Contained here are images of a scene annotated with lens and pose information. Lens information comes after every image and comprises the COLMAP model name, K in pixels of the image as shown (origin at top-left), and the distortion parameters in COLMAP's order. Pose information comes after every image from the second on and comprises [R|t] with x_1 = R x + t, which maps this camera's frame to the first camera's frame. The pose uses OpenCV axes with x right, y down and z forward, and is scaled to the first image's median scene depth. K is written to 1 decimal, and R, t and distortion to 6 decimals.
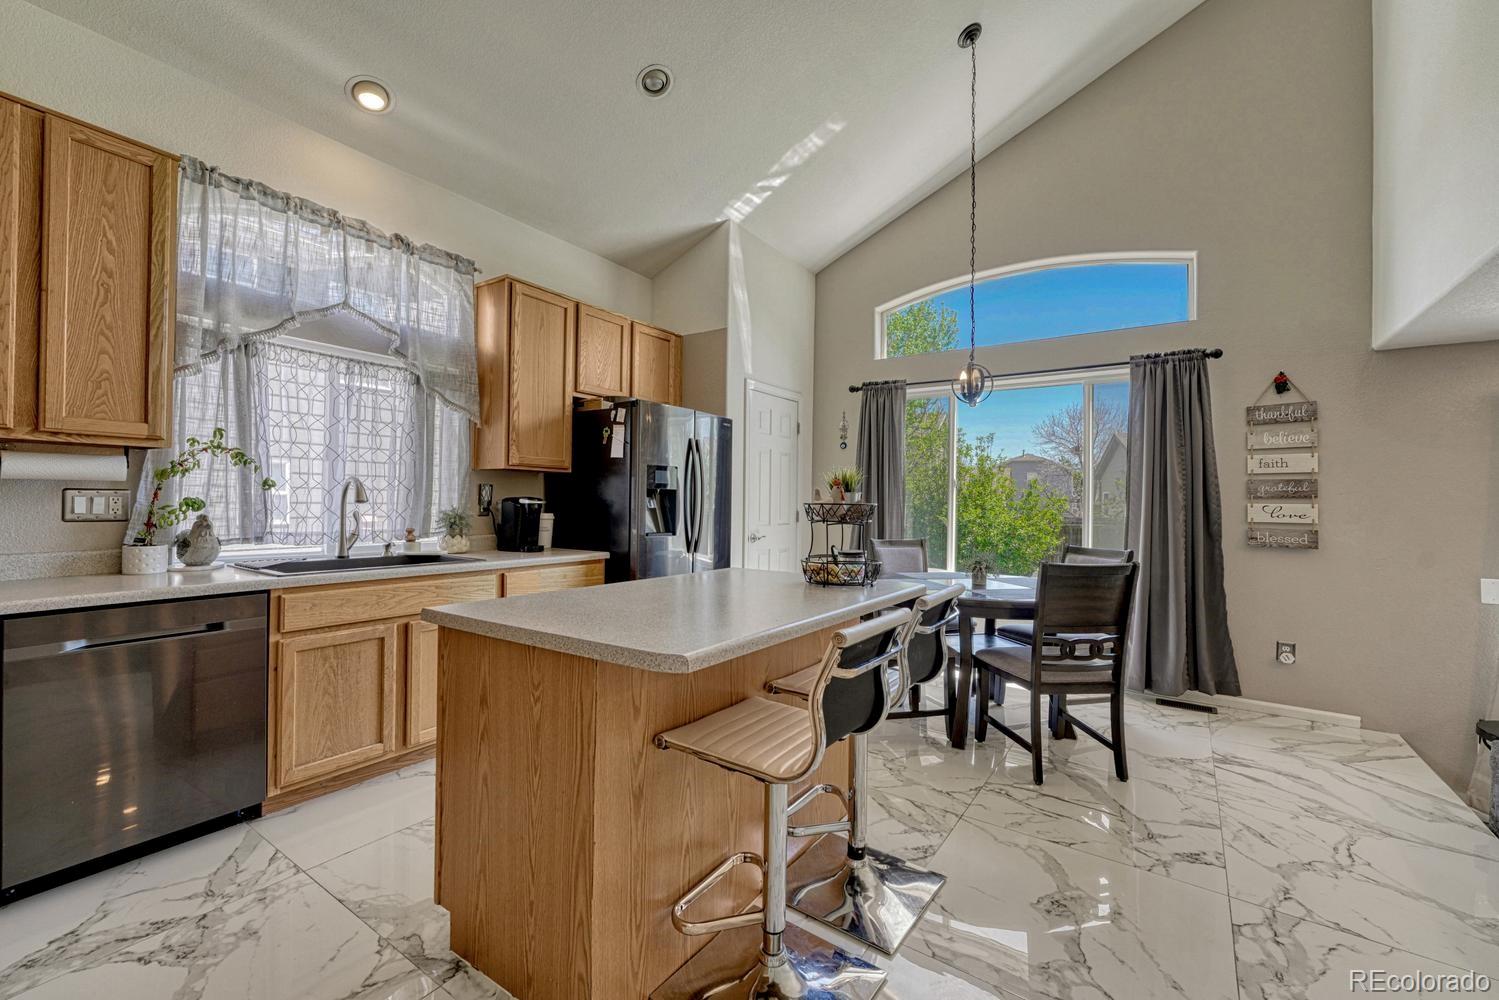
lens RADIAL K [[607.1, 0, 745.8], [0, 607.1, 494.4], [0, 0, 1]] dist [0.003965, 0.000797]
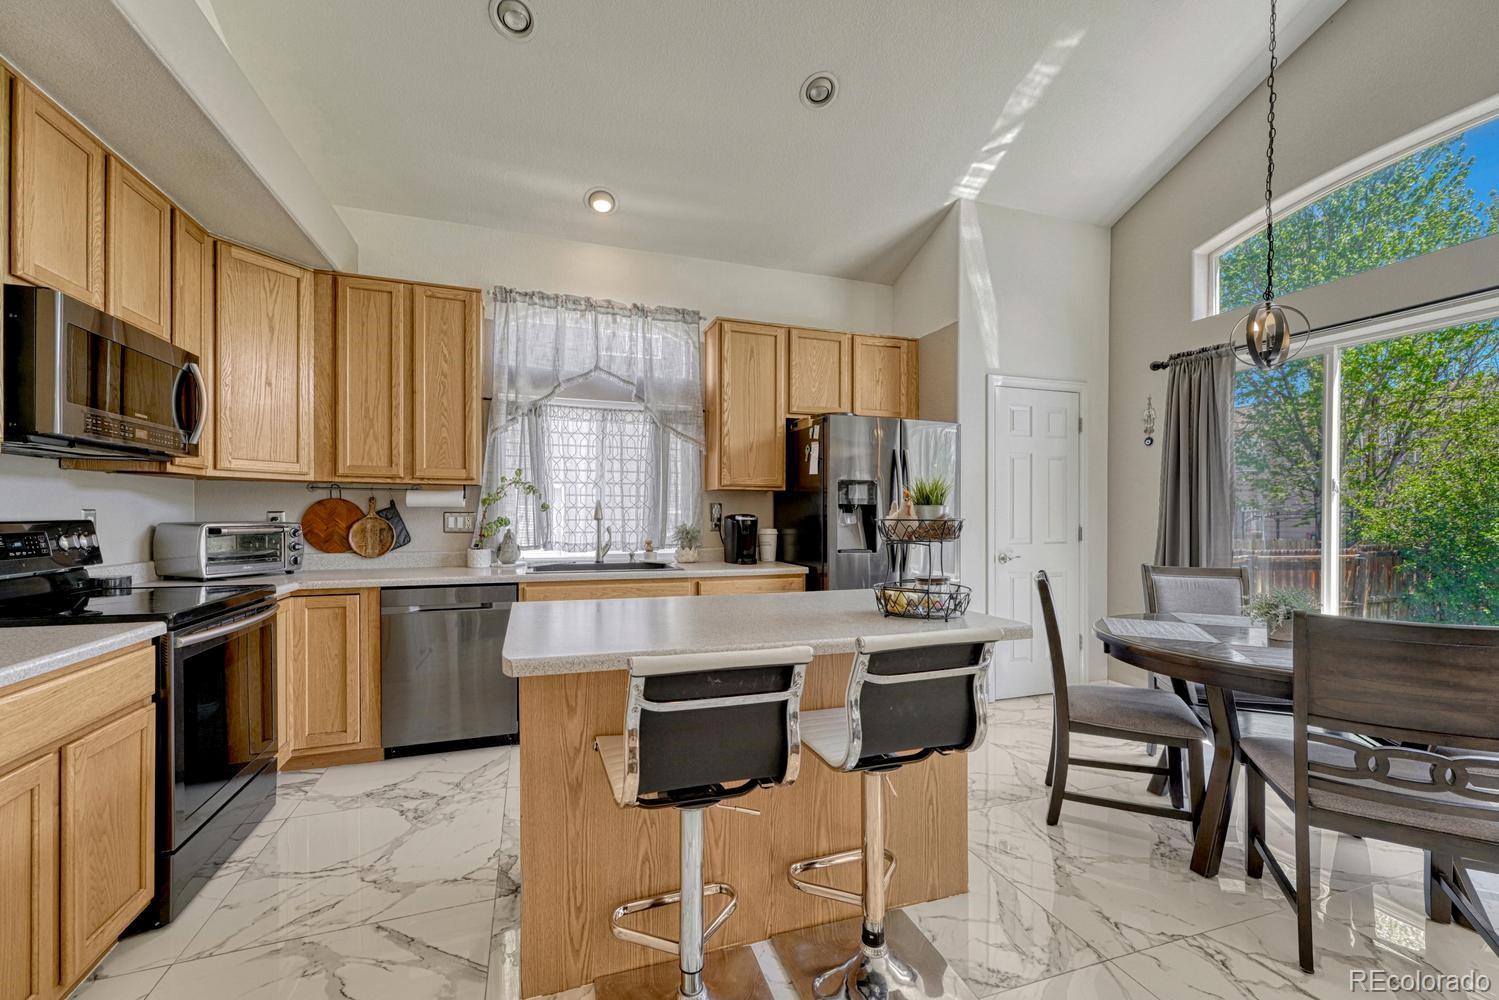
lens RADIAL K [[598.1, 0, 744.3], [0, 598.1, 510.8], [0, 0, 1]] dist [0.002037, 0.000181]
pose [[0.804449, -0.015020, -0.593832, 0.301588], [0.015436, 0.999871, -0.004379, 0.003528], [0.593821, -0.005643, 0.804577, 0.135322]]
